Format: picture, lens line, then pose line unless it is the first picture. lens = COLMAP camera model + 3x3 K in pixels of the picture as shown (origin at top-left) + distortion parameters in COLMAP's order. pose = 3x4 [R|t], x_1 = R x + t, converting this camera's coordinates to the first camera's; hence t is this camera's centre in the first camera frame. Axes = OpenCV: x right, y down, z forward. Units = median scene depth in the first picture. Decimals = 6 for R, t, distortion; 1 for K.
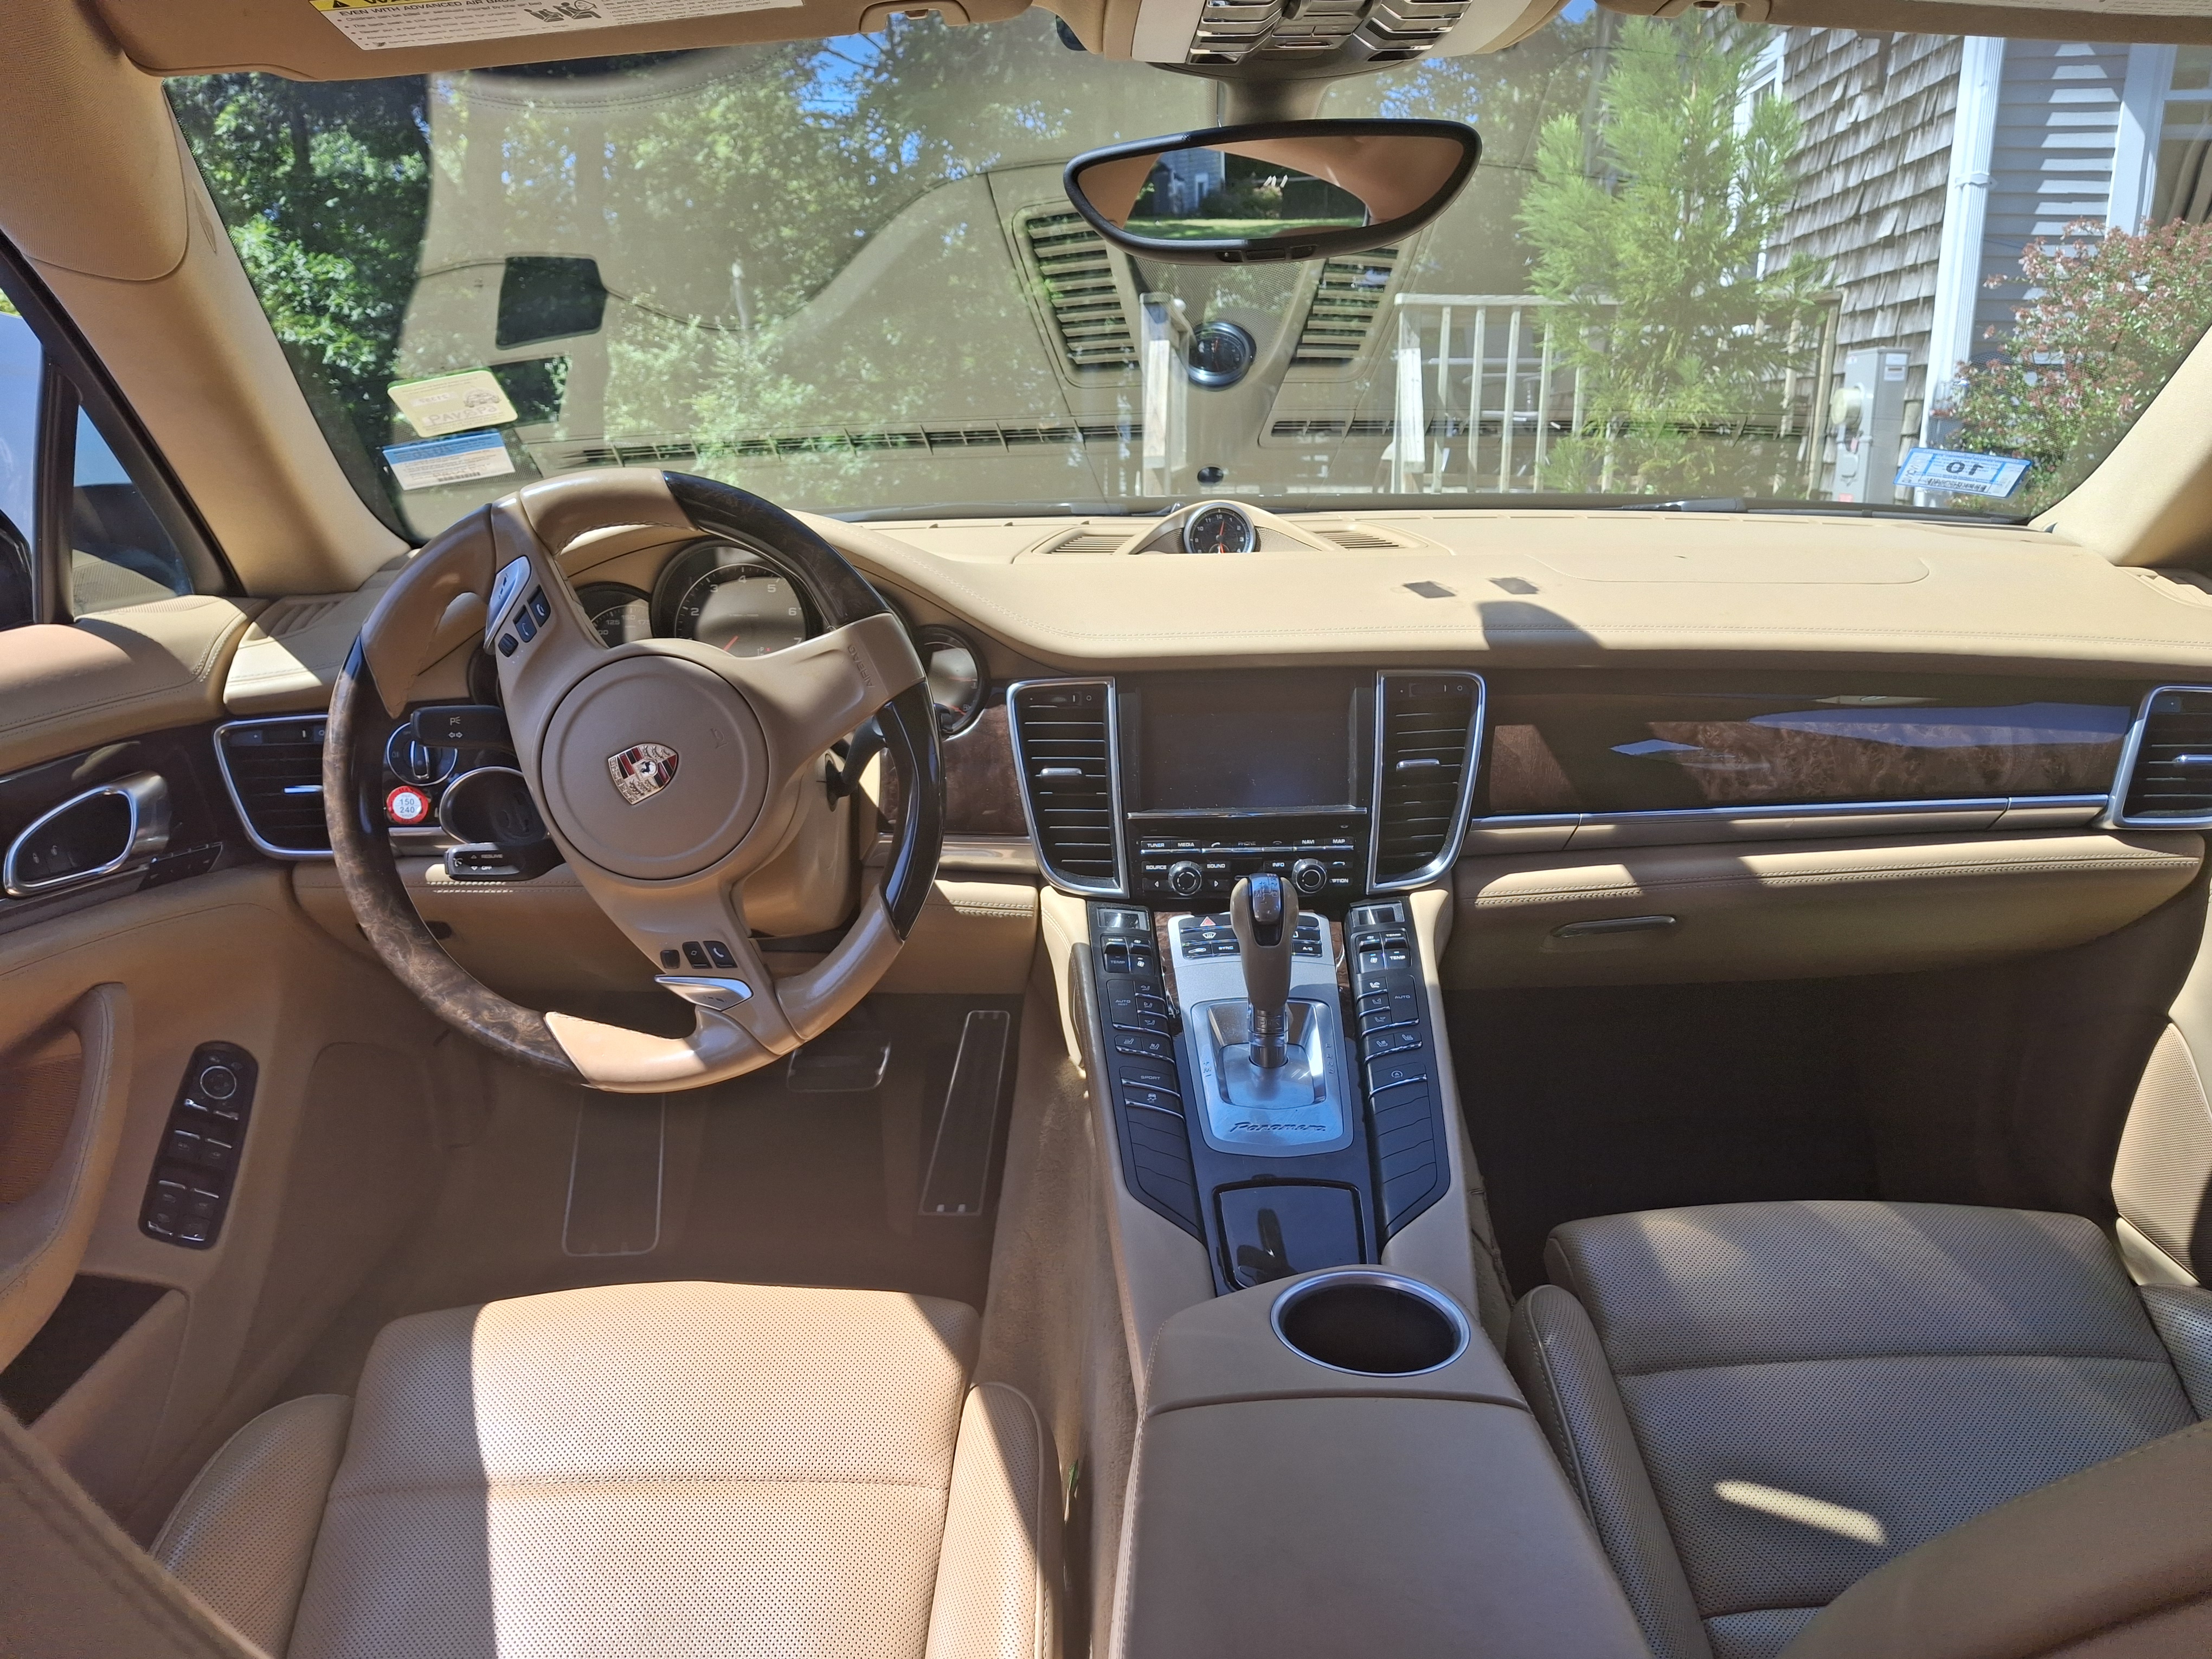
lens RADIAL K [[1629.2, 0, 1096.3], [0, 1629.2, 831.3], [0, 0, 1]] dist [-0.011403, 0.001234]
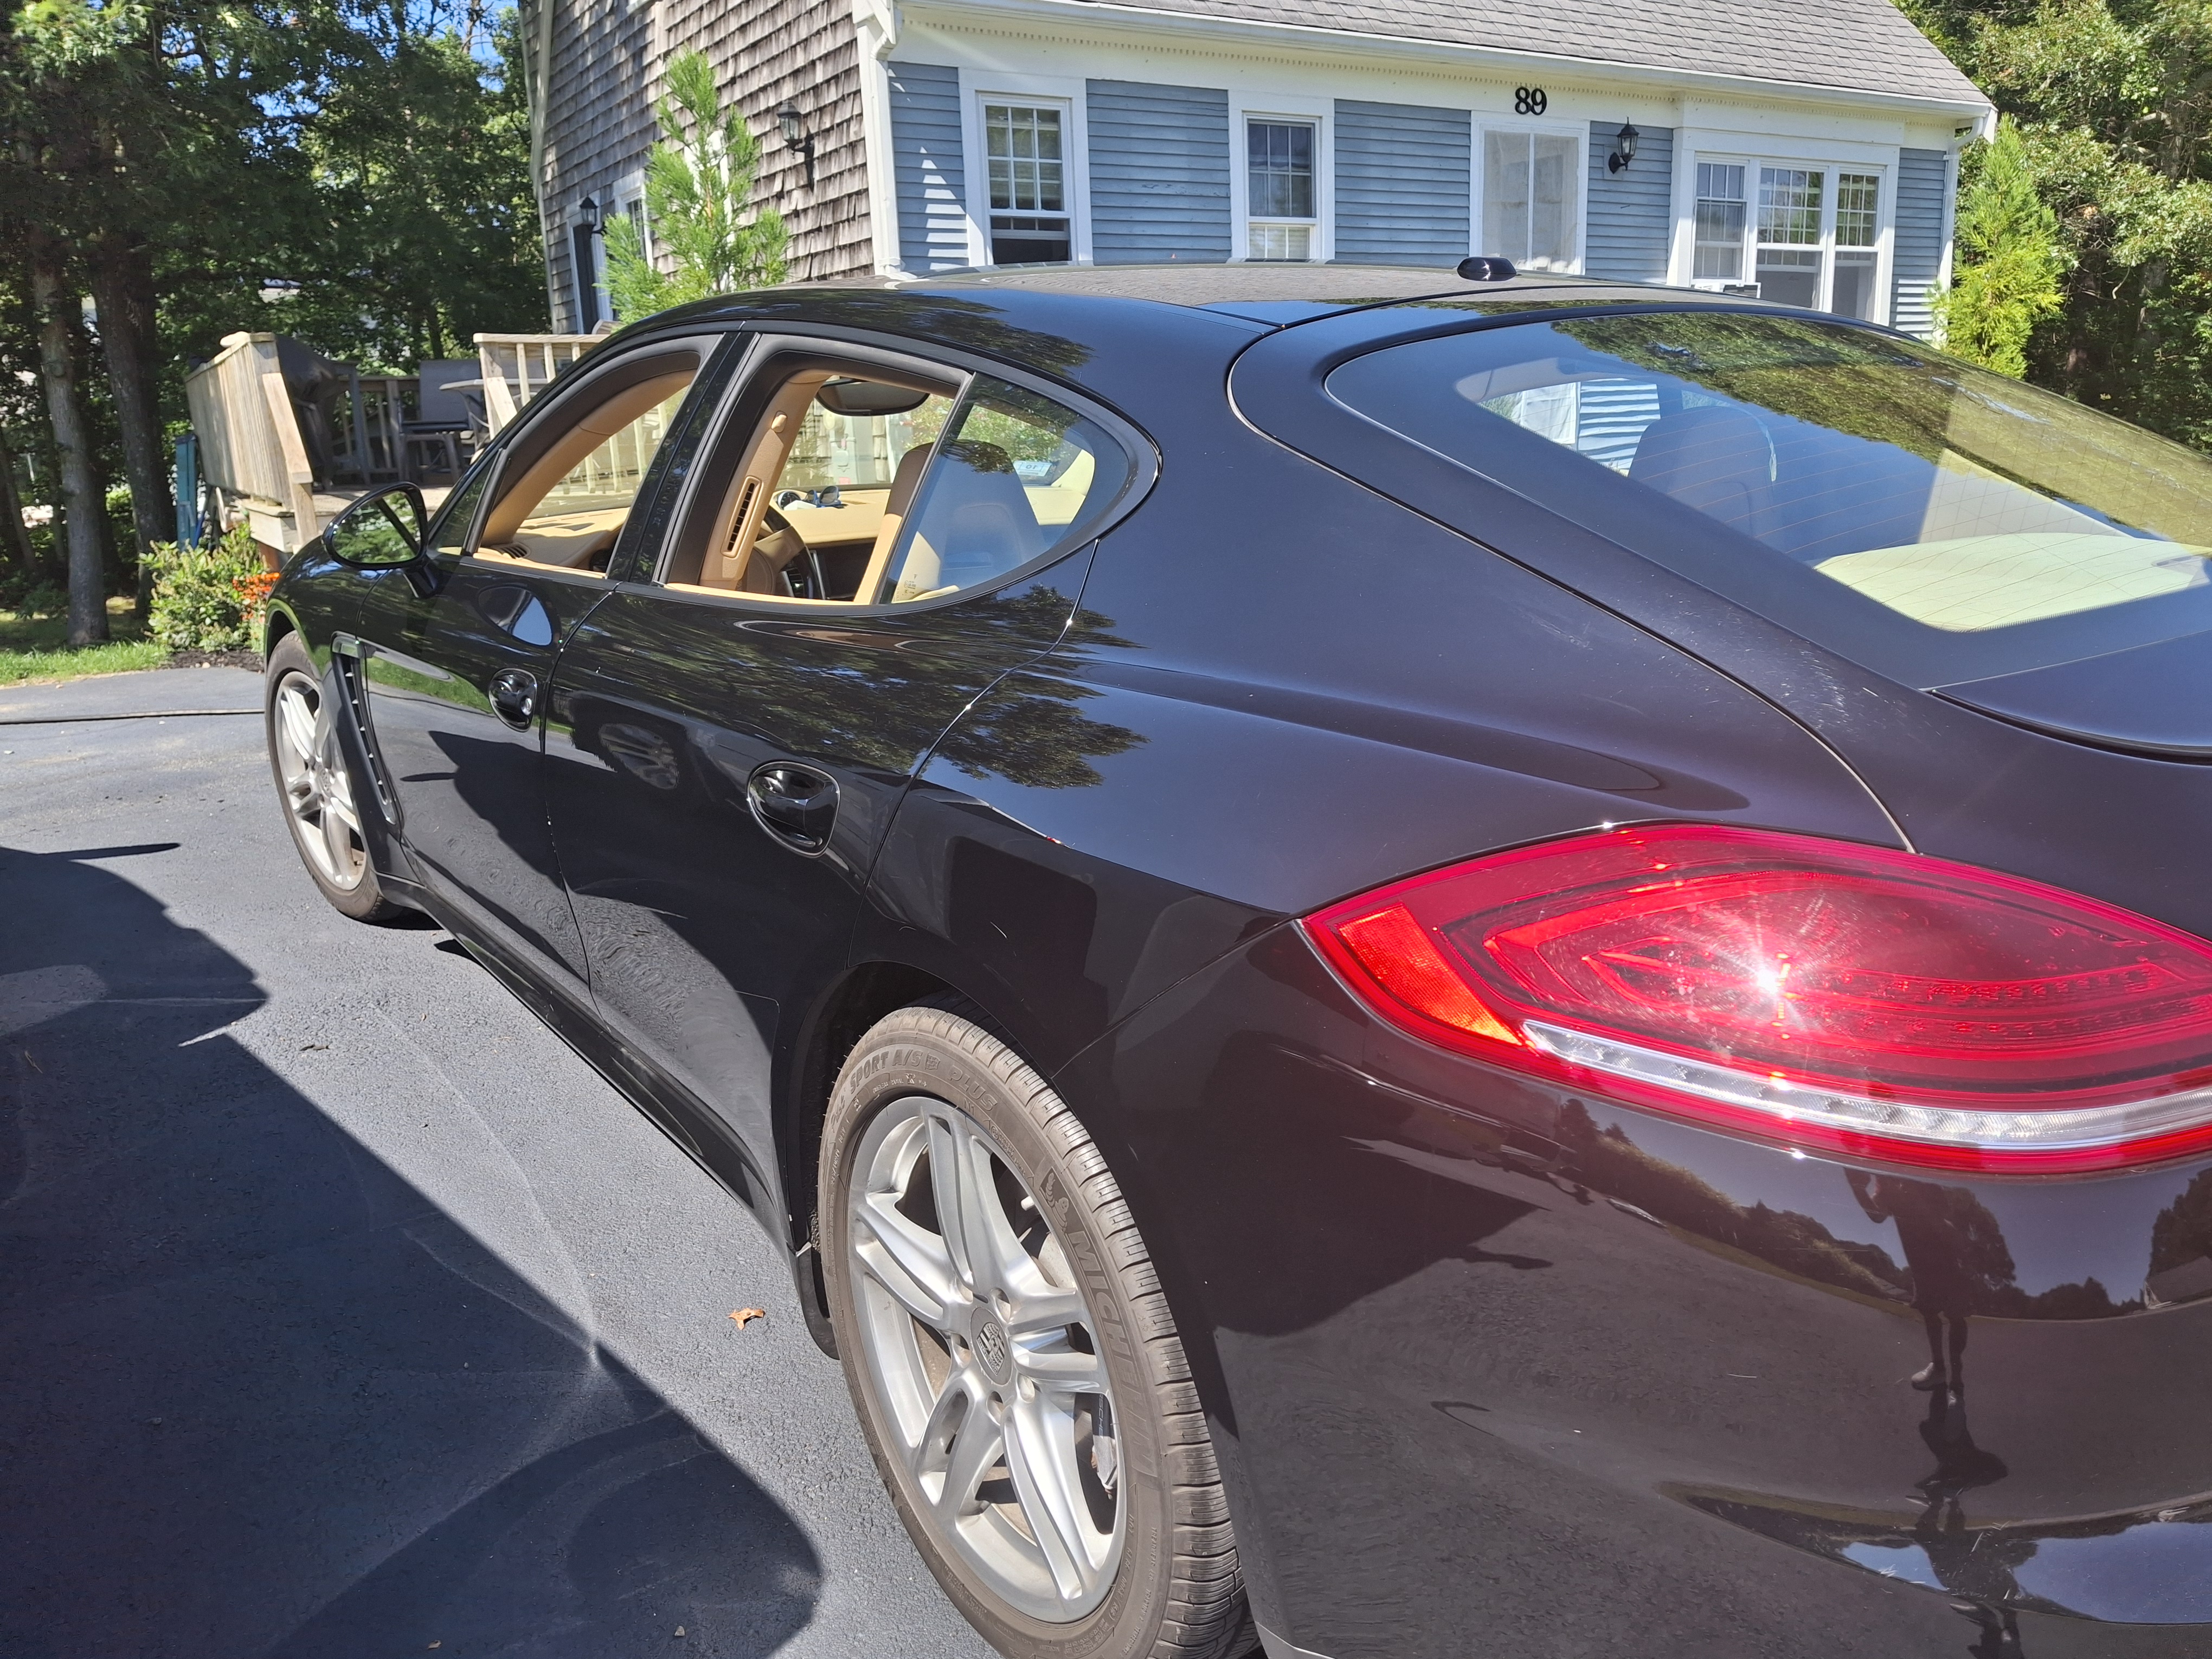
lens RADIAL K [[1612.1, 0, 1109.0], [0, 1612.1, 859.8], [0, 0, 1]] dist [-0.000783, -0.006765]
pose [[0.797982, -0.183339, 0.574118, -0.218178], [0.171920, 0.982273, 0.074723, 0.053398], [-0.577640, 0.039075, 0.815356, -0.263914]]
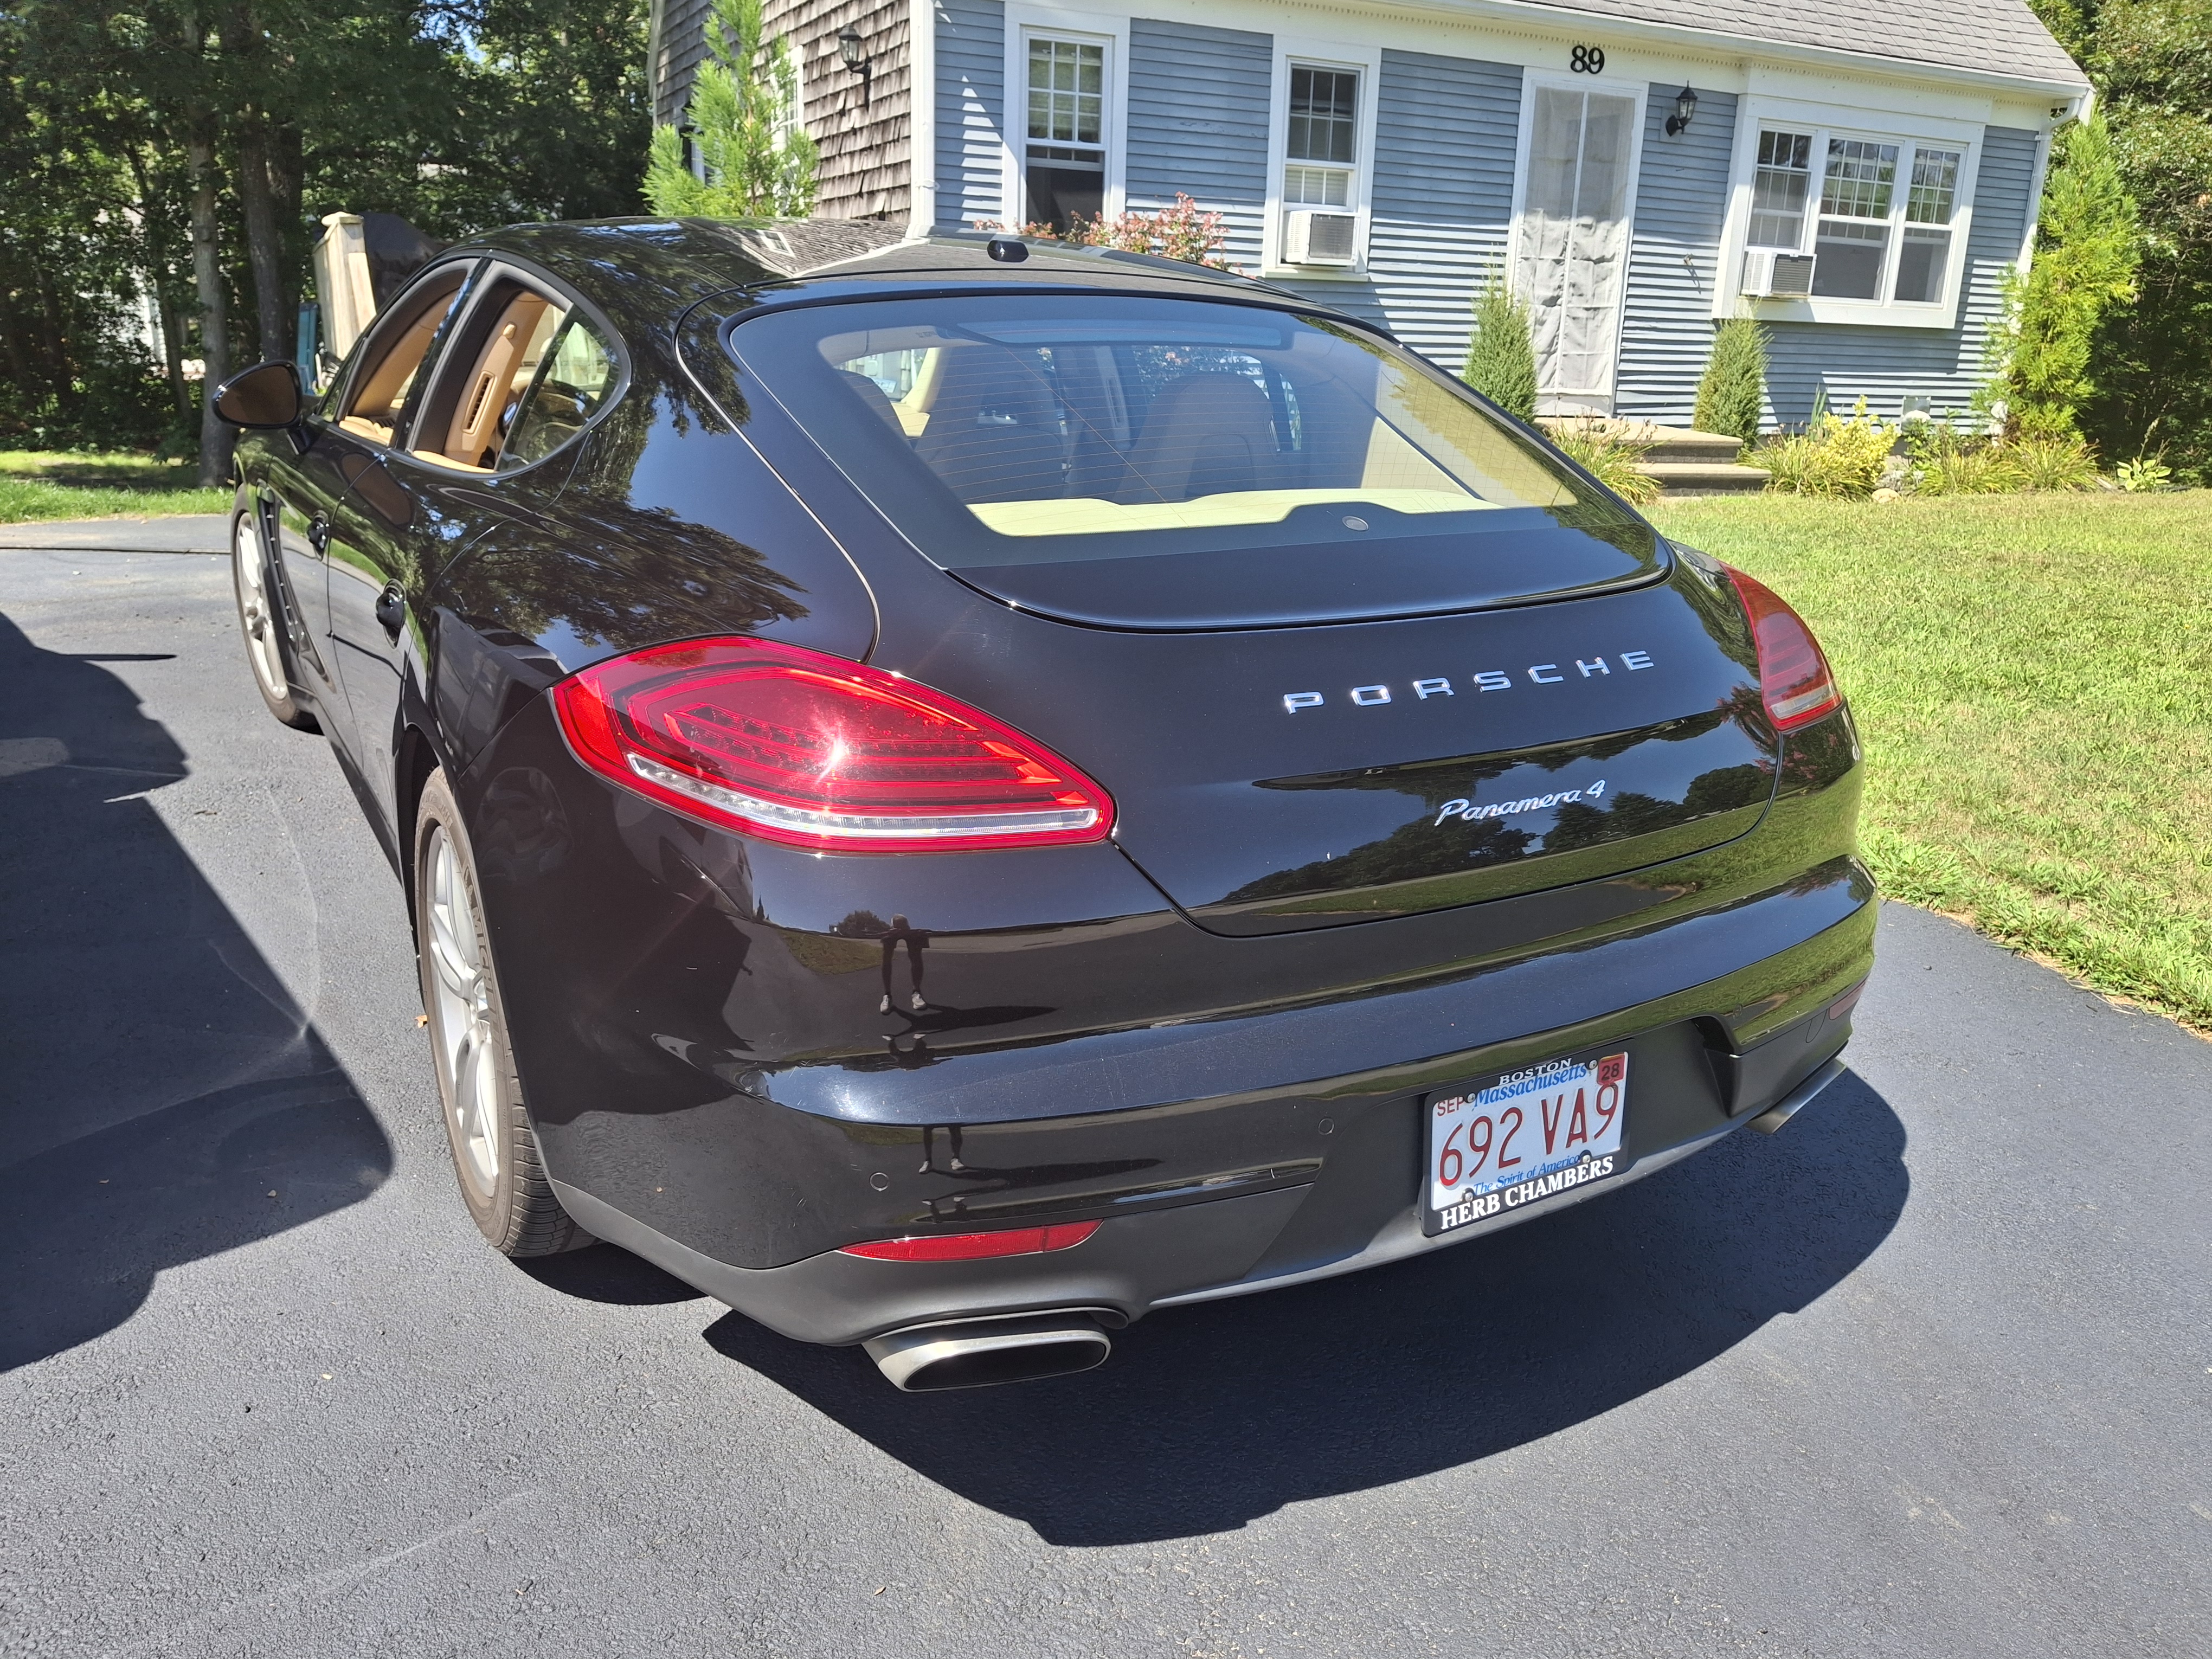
lens RADIAL K [[1629.2, 0, 1096.3], [0, 1629.2, 831.3], [0, 0, 1]] dist [-0.011403, 0.001234]
pose [[0.856551, -0.121611, 0.501529, -0.163559], [0.088304, 0.992043, 0.089740, 0.084427], [-0.508451, -0.032580, 0.860474, -0.409977]]
